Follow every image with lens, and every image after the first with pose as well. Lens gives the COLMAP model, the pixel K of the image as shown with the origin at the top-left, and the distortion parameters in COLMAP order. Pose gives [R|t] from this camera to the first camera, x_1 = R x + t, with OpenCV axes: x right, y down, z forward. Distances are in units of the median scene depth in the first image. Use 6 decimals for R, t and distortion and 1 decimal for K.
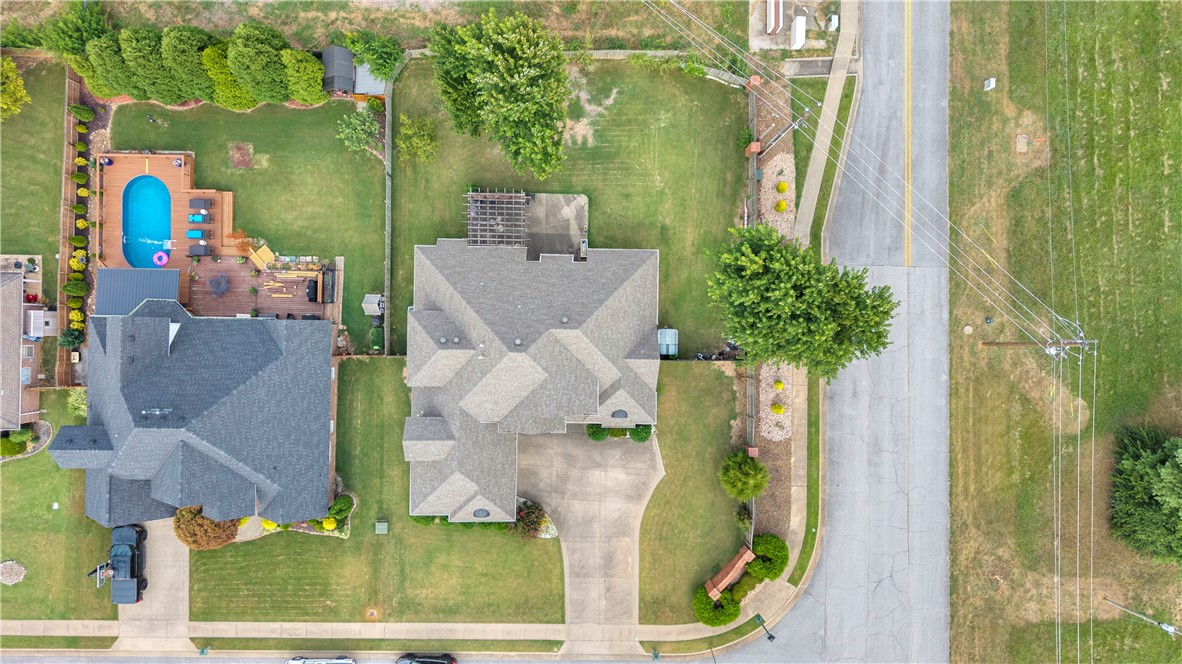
lens RADIAL K [[786.7, 0, 590.1], [0, 786.7, 338.5], [0, 0, 1]] dist [0.051578, -0.056147]
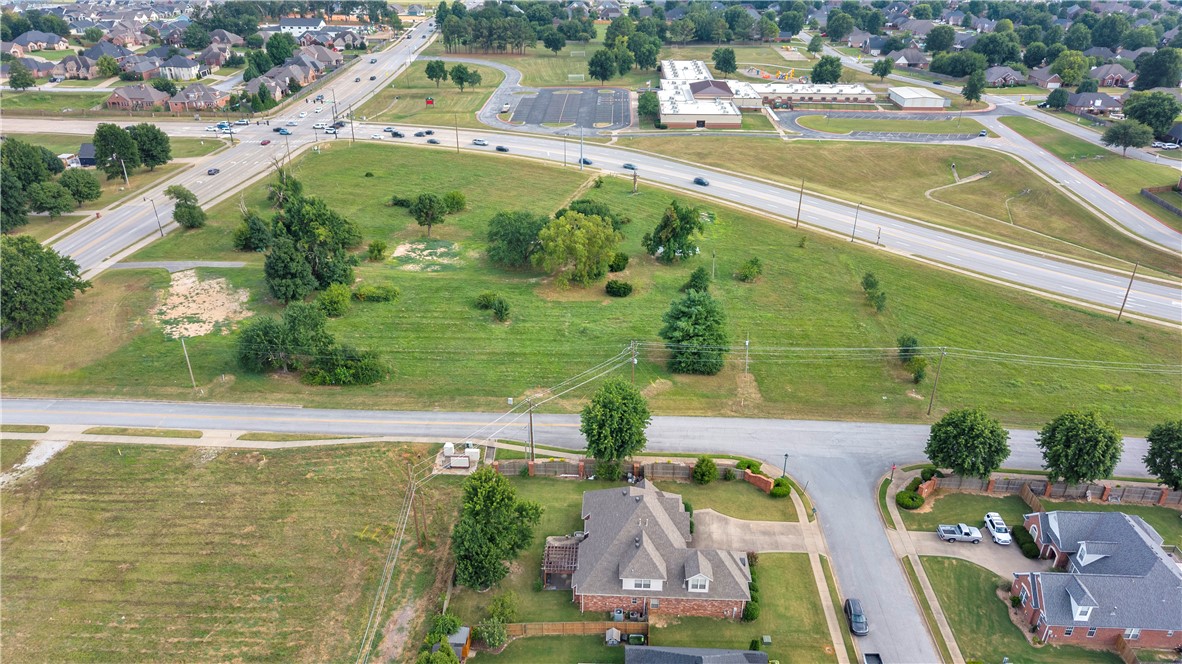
lens RADIAL K [[791.8, 0, 591.0], [0, 791.8, 332.0], [0, 0, 1]] dist [0.060224, -0.154447]
pose [[0.028186, -0.483352, 0.874972, -1.260984], [0.999577, 0.019949, -0.021179, -0.062031], [-0.007218, 0.875199, 0.483710, -0.191161]]
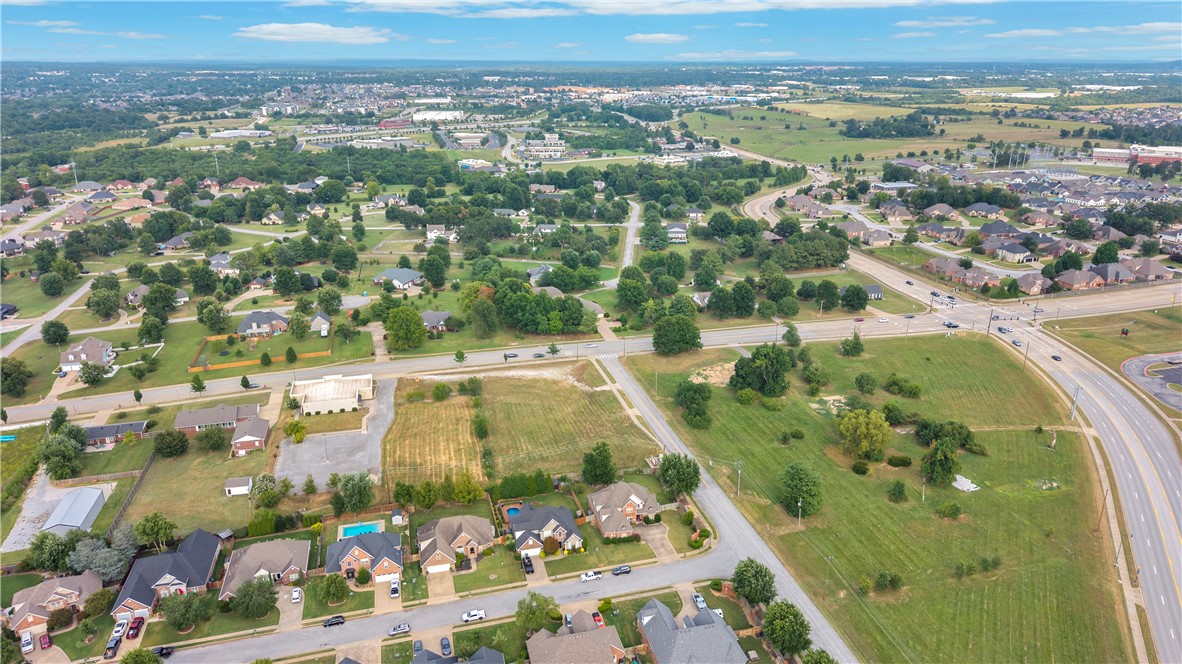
lens RADIAL K [[791.8, 0, 591.0], [0, 791.8, 332.0], [0, 0, 1]] dist [0.060224, -0.154447]
pose [[0.965637, -0.113939, 0.233589, -0.978993], [0.258151, 0.316542, -0.912776, 3.060398], [0.030060, 0.941711, 0.335078, -1.036164]]
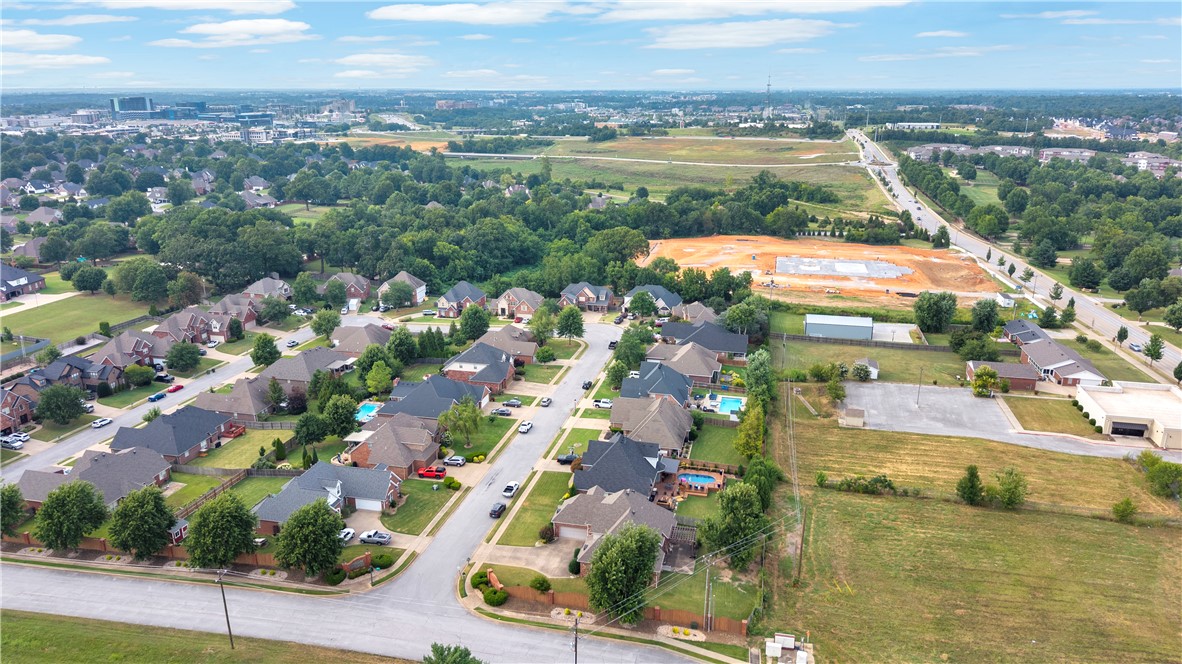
lens RADIAL K [[776.7, 0, 591.9], [0, 776.7, 410.3], [0, 0, 1]] dist [0.042147, -0.053399]
pose [[-0.214591, 0.347060, -0.912962, 1.733214], [-0.976663, -0.084814, 0.197321, -0.288313], [-0.008950, 0.934000, 0.357161, -0.108296]]
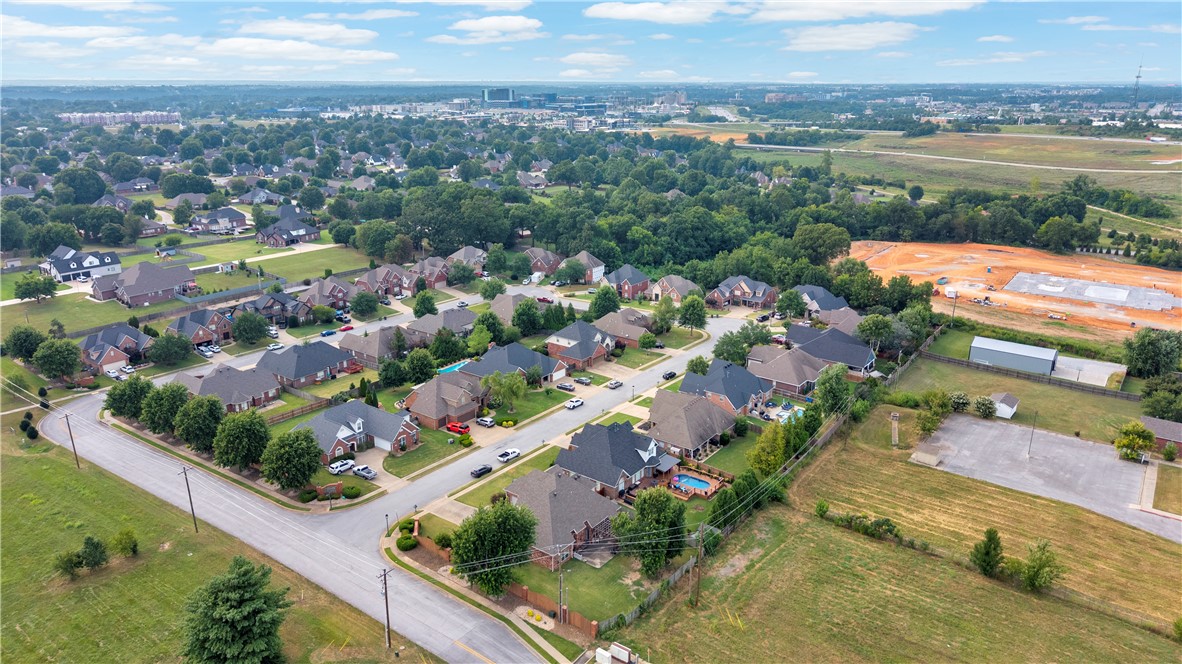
lens RADIAL K [[786.7, 0, 590.1], [0, 786.7, 338.5], [0, 0, 1]] dist [0.051578, -0.056147]
pose [[-0.586774, 0.222448, -0.778597, 1.428748], [-0.809431, -0.188132, 0.556262, -1.164005], [-0.022739, 0.956621, 0.290448, -0.132482]]
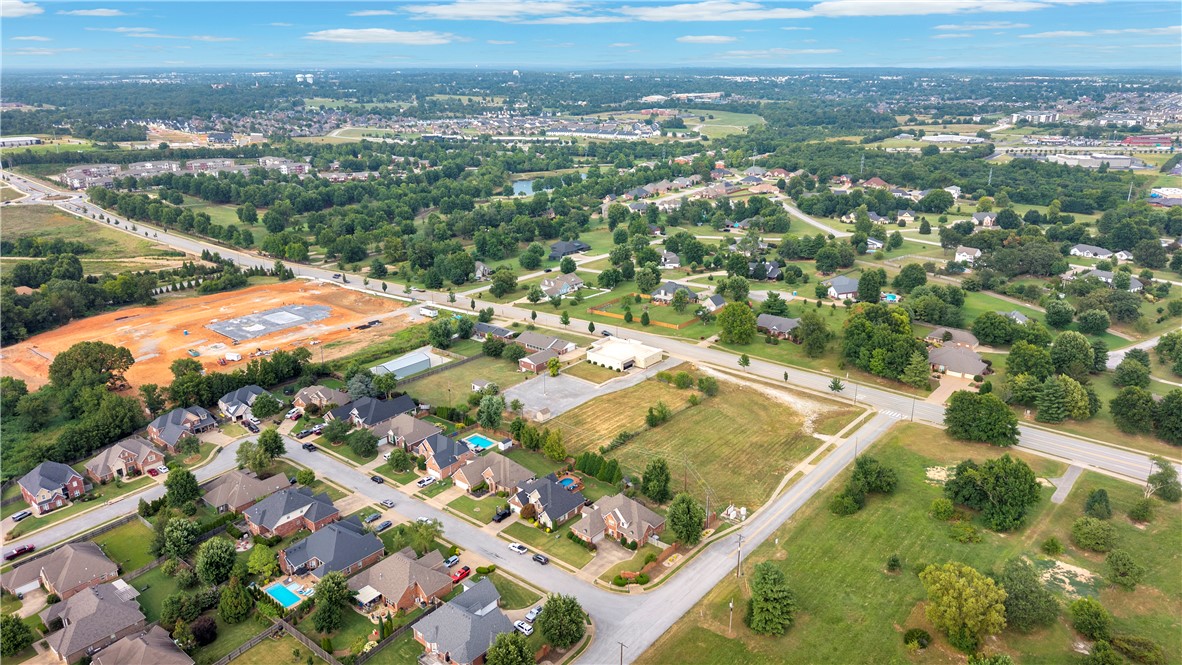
lens RADIAL K [[786.7, 0, 590.1], [0, 786.7, 339.0], [0, 0, 1]] dist [0.051578, -0.056147]
pose [[0.774396, 0.176616, -0.607550, 1.811862], [-0.632184, 0.254798, -0.731725, 2.475926], [0.025568, 0.950729, 0.308968, -0.909061]]
